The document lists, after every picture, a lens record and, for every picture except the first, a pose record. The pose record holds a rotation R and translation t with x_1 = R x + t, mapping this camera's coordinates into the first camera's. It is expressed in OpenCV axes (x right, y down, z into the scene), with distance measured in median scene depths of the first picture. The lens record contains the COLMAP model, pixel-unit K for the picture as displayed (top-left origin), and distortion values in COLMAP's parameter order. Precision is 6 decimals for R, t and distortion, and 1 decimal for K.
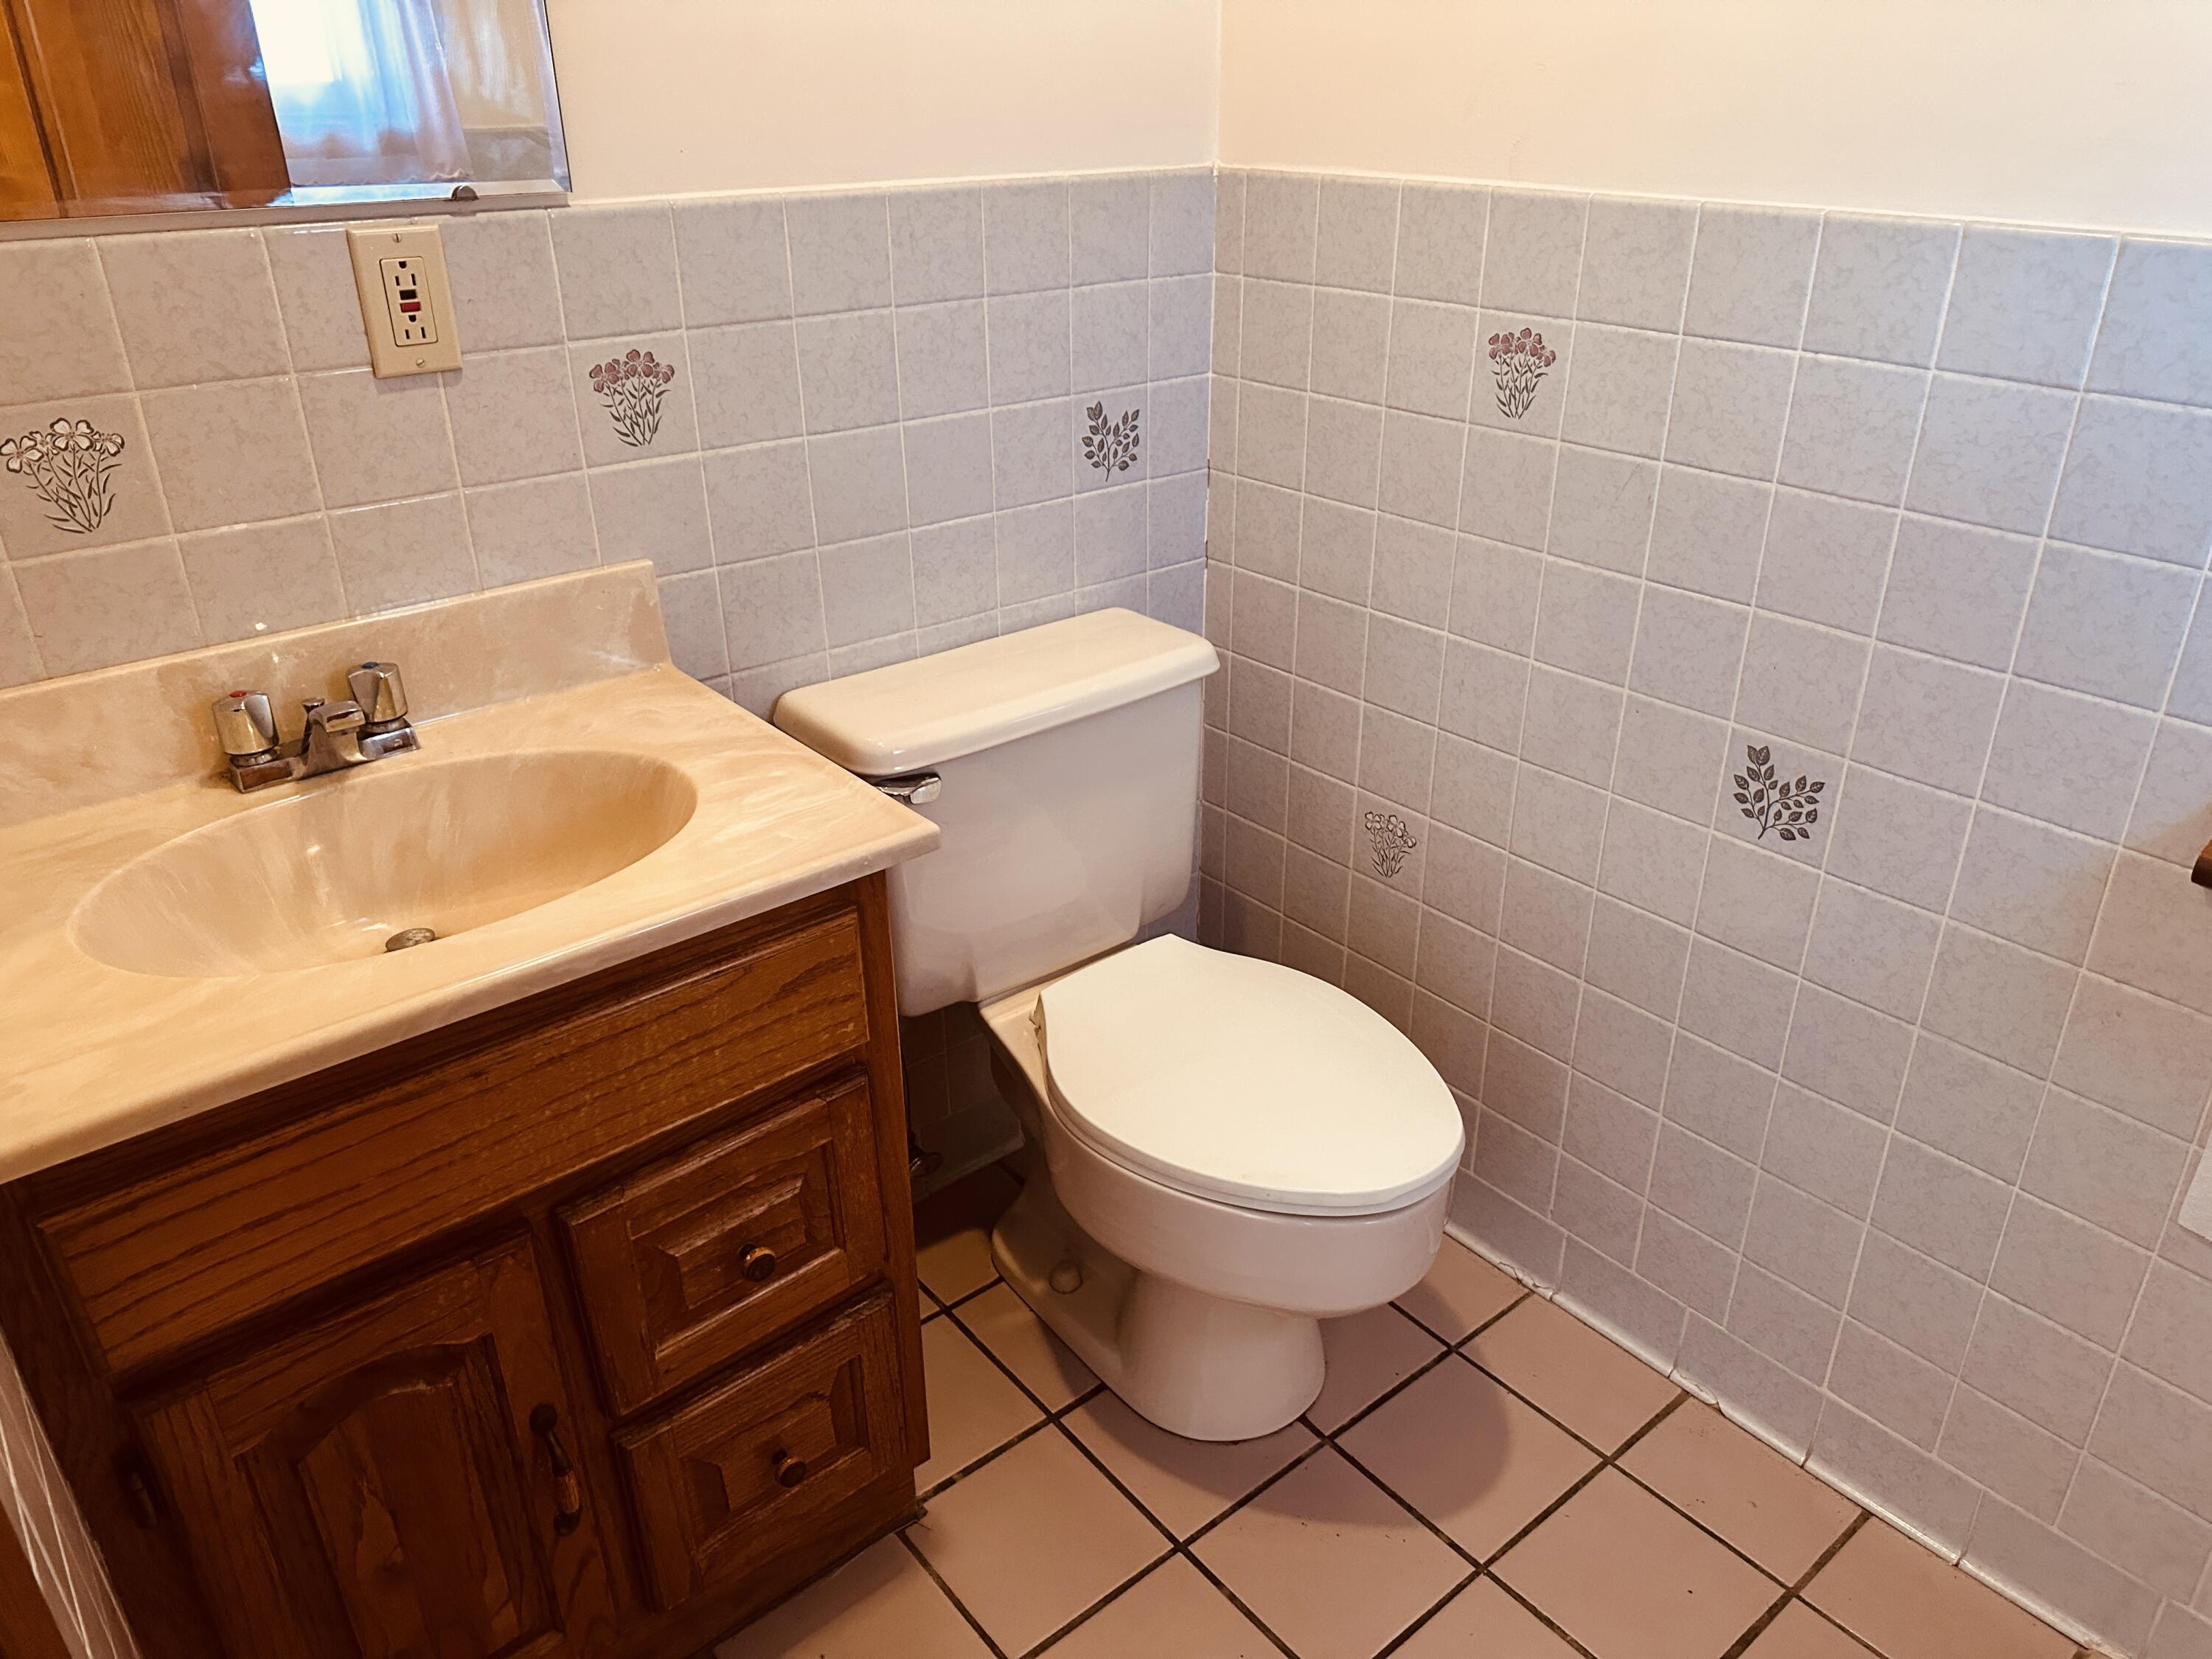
lens RADIAL K [[1543.3, 0, 1115.8], [0, 1543.3, 832.8], [0, 0, 1]] dist [0.060499, -0.065469]
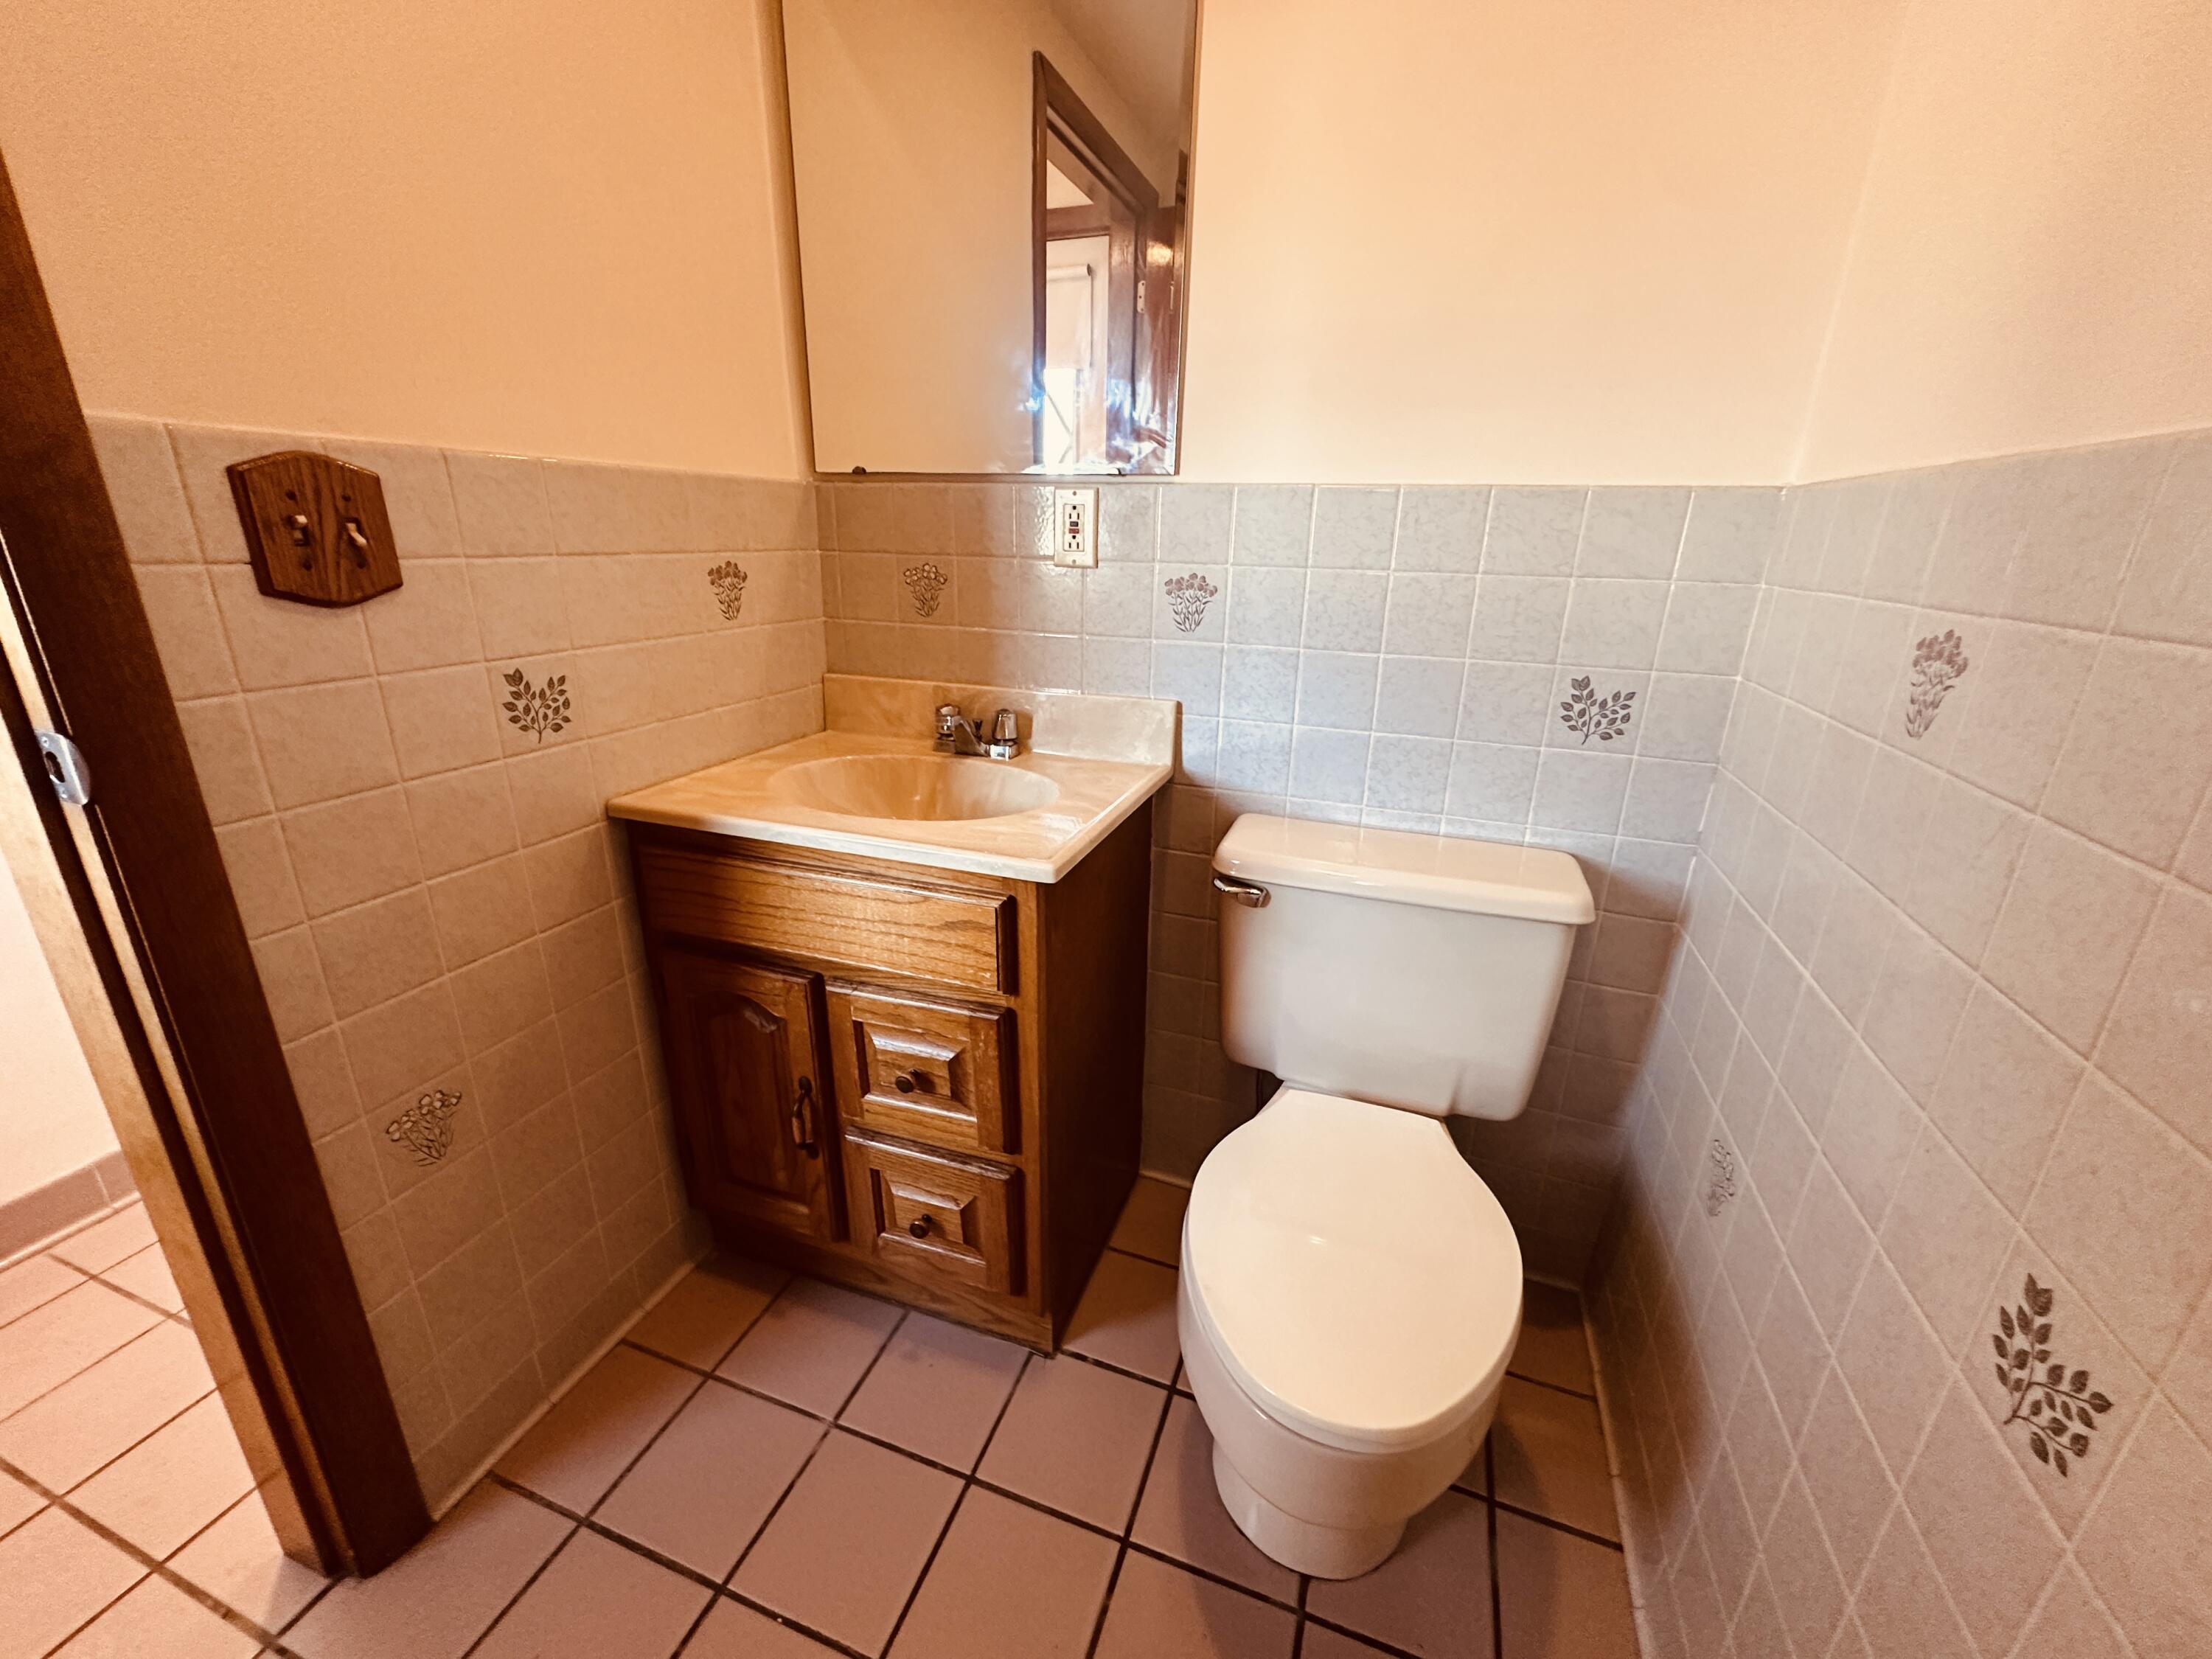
lens RADIAL K [[872.6, 0, 1112.4], [0, 872.6, 825.7], [0, 0, 1]] dist [0.002461, 0.000546]
pose [[0.517938, 0.290882, -0.804443, 0.437690], [-0.403693, 0.912218, 0.069937, -0.094020], [0.754170, 0.288525, 0.589899, 0.454047]]
